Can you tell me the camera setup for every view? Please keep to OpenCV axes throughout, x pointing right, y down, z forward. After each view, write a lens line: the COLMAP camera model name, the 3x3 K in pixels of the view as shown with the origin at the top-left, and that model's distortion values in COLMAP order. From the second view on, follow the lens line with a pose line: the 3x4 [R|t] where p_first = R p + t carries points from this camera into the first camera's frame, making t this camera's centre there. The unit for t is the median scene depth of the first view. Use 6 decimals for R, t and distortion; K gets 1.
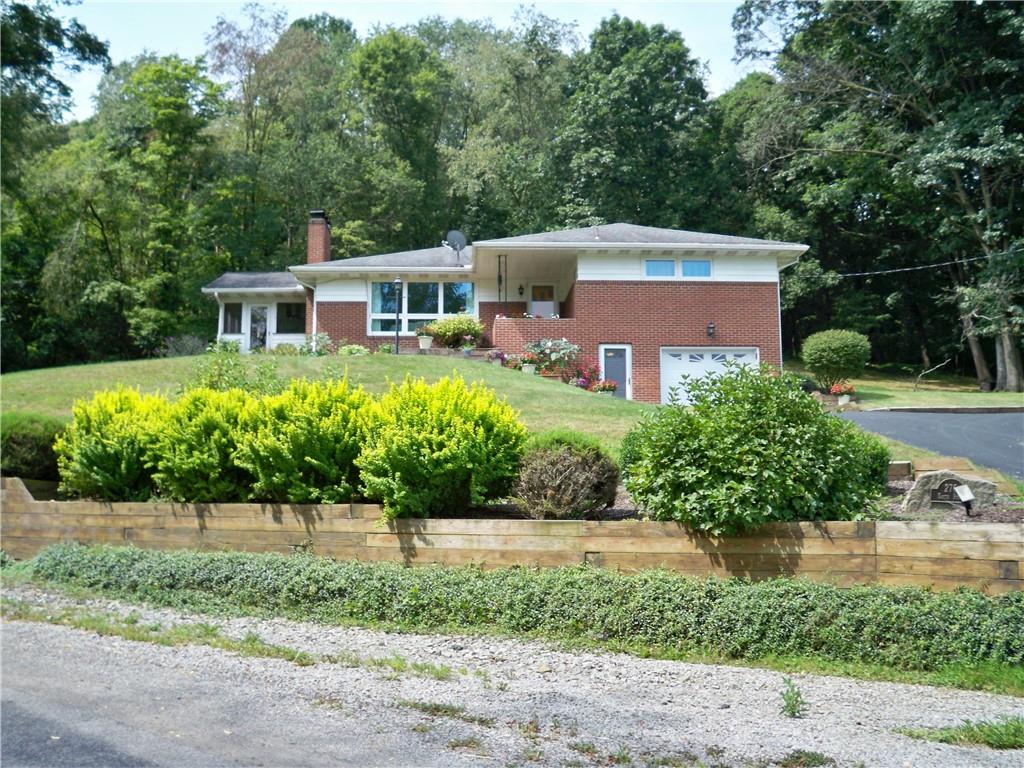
lens RADIAL K [[1057.2, 0, 512.9], [0, 1057.2, 369.5], [0, 0, 1]] dist [-0.130966, 0.114548]
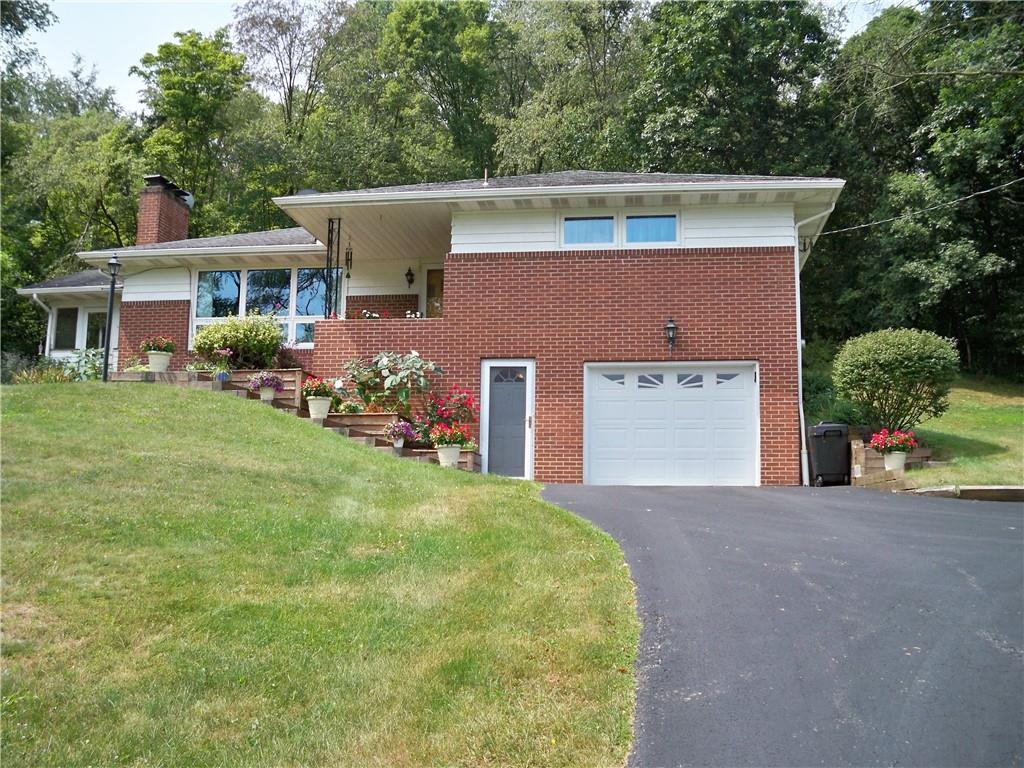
lens RADIAL K [[1045.6, 0, 512.0], [0, 1045.6, 384.0], [0, 0, 1]] dist [-0.110590, 0.015013]
pose [[0.981550, -0.007075, -0.191075, 0.127707], [0.007912, 0.999962, 0.003618, -0.007333], [0.191042, -0.005063, 0.981569, 0.255463]]
